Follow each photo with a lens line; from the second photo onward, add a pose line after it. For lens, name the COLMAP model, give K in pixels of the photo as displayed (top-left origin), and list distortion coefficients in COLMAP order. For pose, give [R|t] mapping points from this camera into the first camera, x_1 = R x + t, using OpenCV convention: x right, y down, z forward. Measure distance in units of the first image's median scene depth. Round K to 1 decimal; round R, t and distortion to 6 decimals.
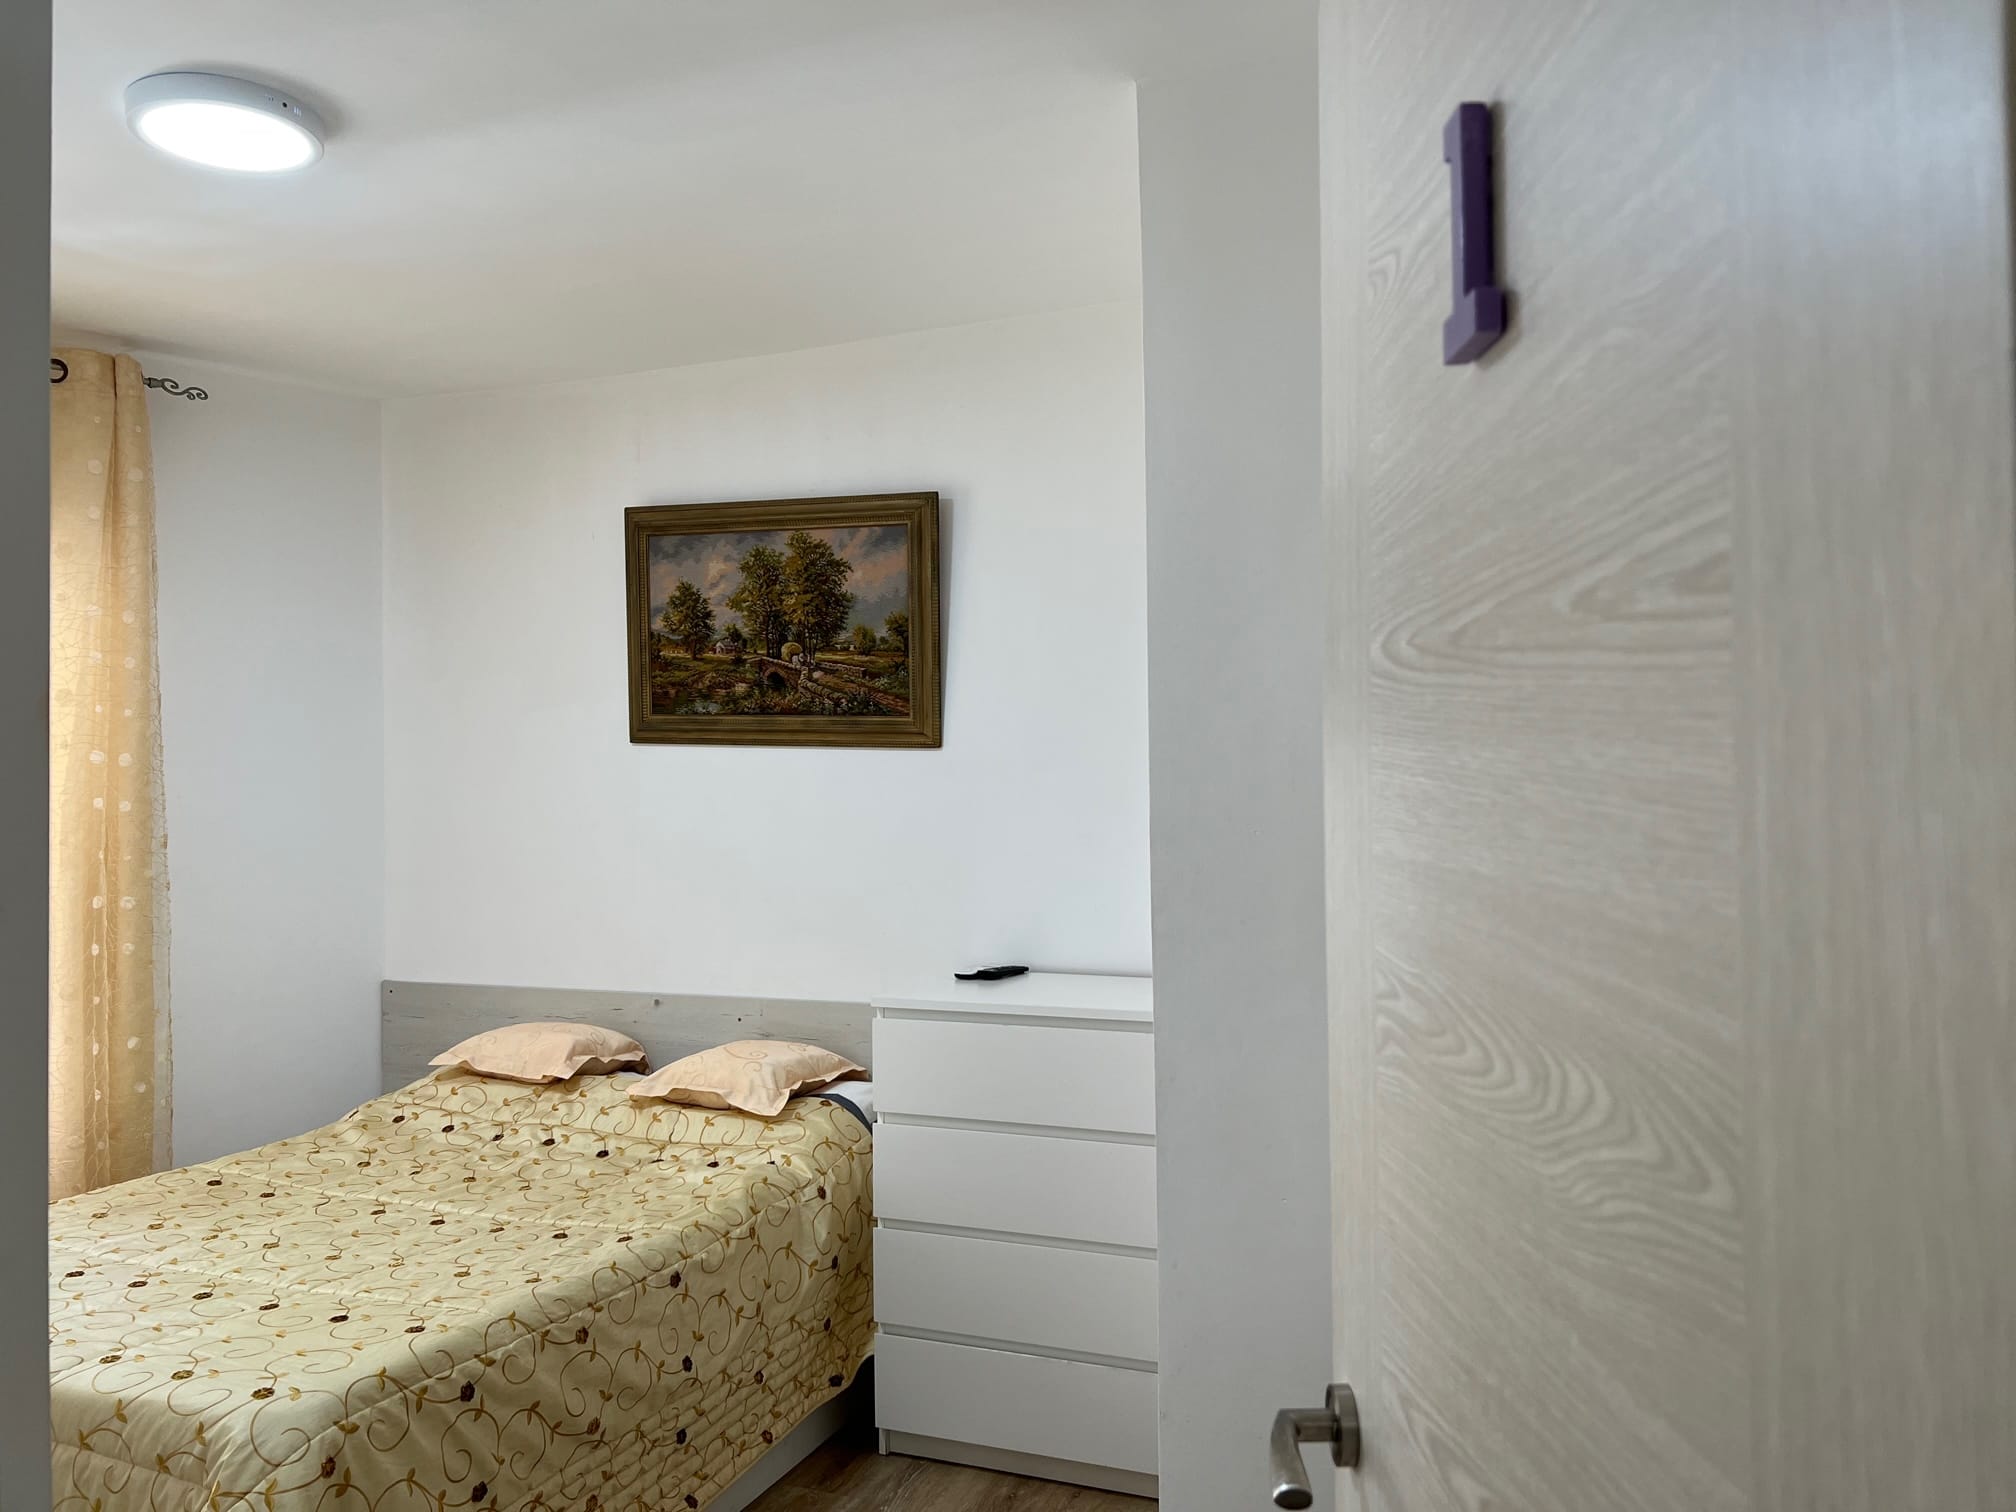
lens RADIAL K [[1517.7, 0, 1008.0], [0, 1517.7, 756.0], [0, 0, 1]] dist [0.044100, -0.050851]
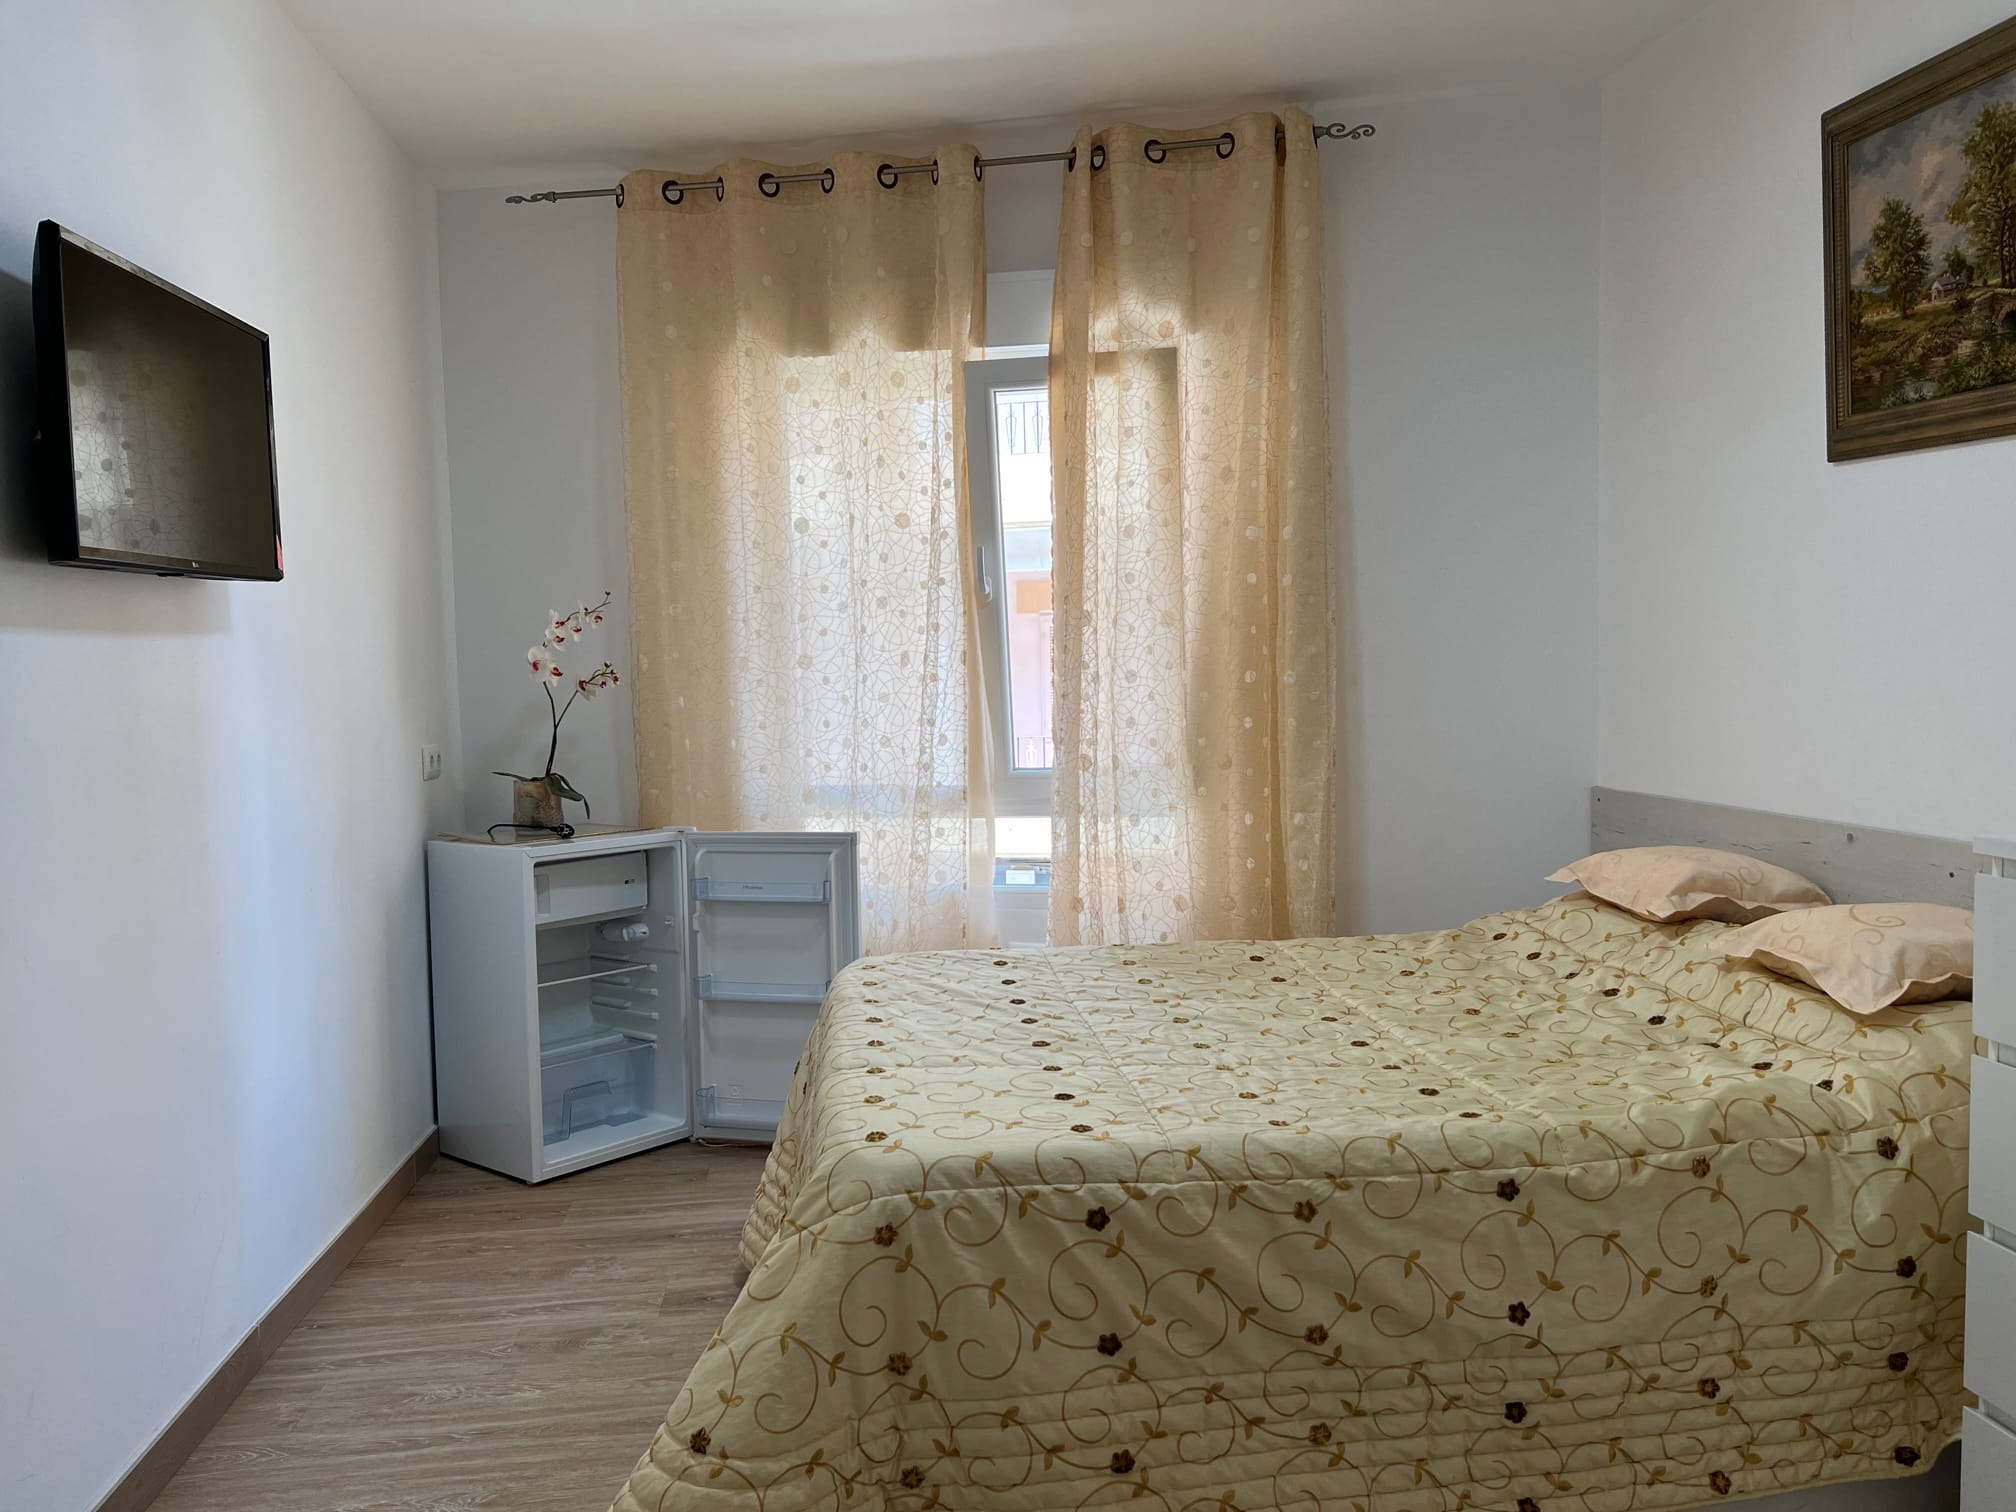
lens RADIAL K [[1517.7, 0, 1008.0], [0, 1517.7, 756.0], [0, 0, 1]] dist [0.044100, -0.050851]
pose [[0.498024, 0.053958, -0.865483, 0.227320], [0.026943, 0.996617, 0.077638, 0.078098], [0.866745, -0.061984, 0.494885, 0.420779]]
